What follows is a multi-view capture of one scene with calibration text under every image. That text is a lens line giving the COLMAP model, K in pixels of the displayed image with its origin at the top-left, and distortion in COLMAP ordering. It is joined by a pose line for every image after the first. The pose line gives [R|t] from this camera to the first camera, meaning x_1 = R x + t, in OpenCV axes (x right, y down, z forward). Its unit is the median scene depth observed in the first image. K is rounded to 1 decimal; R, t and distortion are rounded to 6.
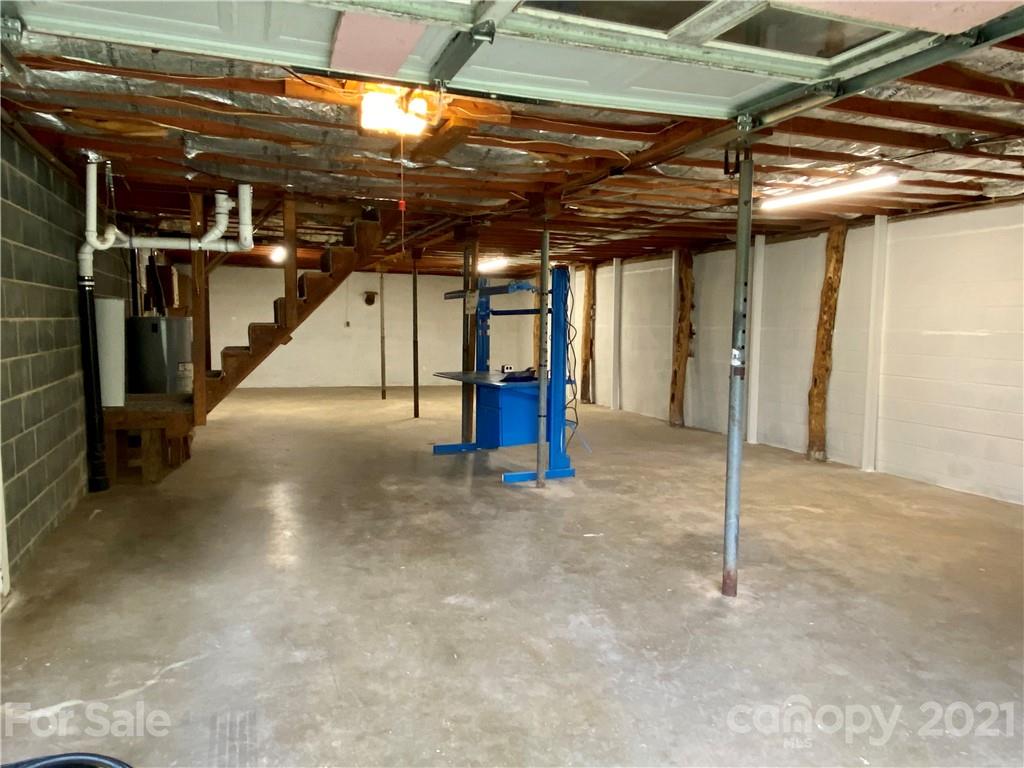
lens RADIAL K [[724.7, 0, 512.0], [0, 724.7, 384.0], [0, 0, 1]] dist [0.098575, -0.133160]
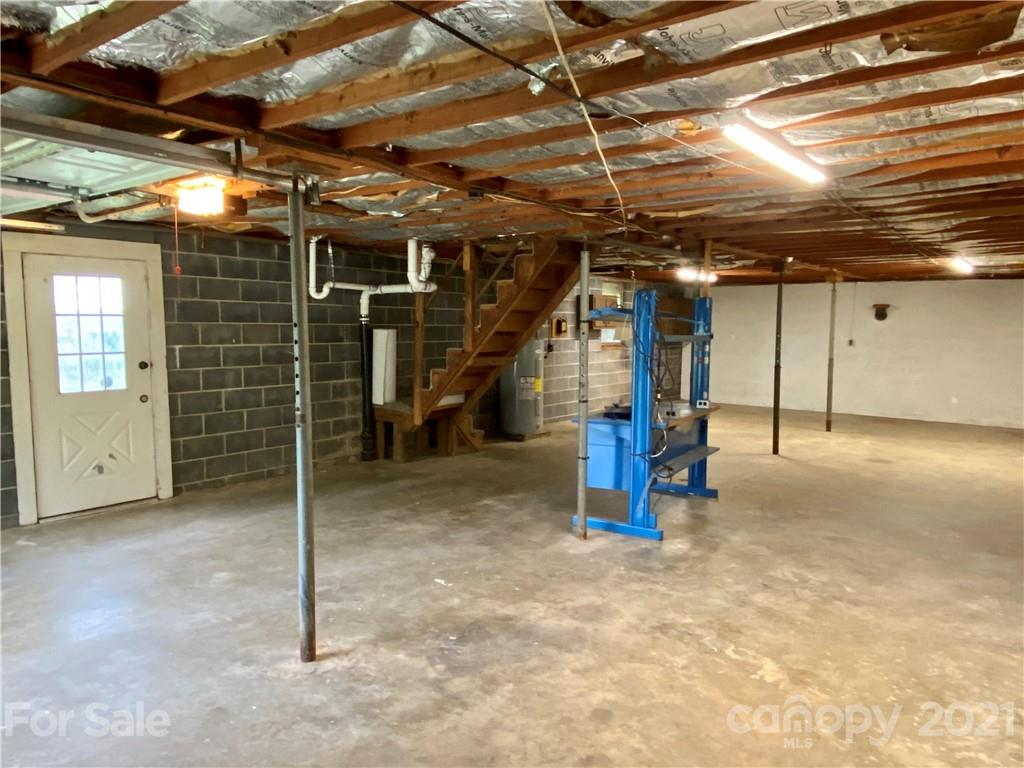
lens RADIAL K [[724.7, 0, 512.0], [0, 724.7, 384.0], [0, 0, 1]] dist [0.098575, -0.133160]
pose [[0.518949, 0.066153, -0.852242, 0.944504], [-0.075970, 0.996625, 0.031100, -0.085476], [0.851423, 0.048605, 0.522223, 0.564228]]
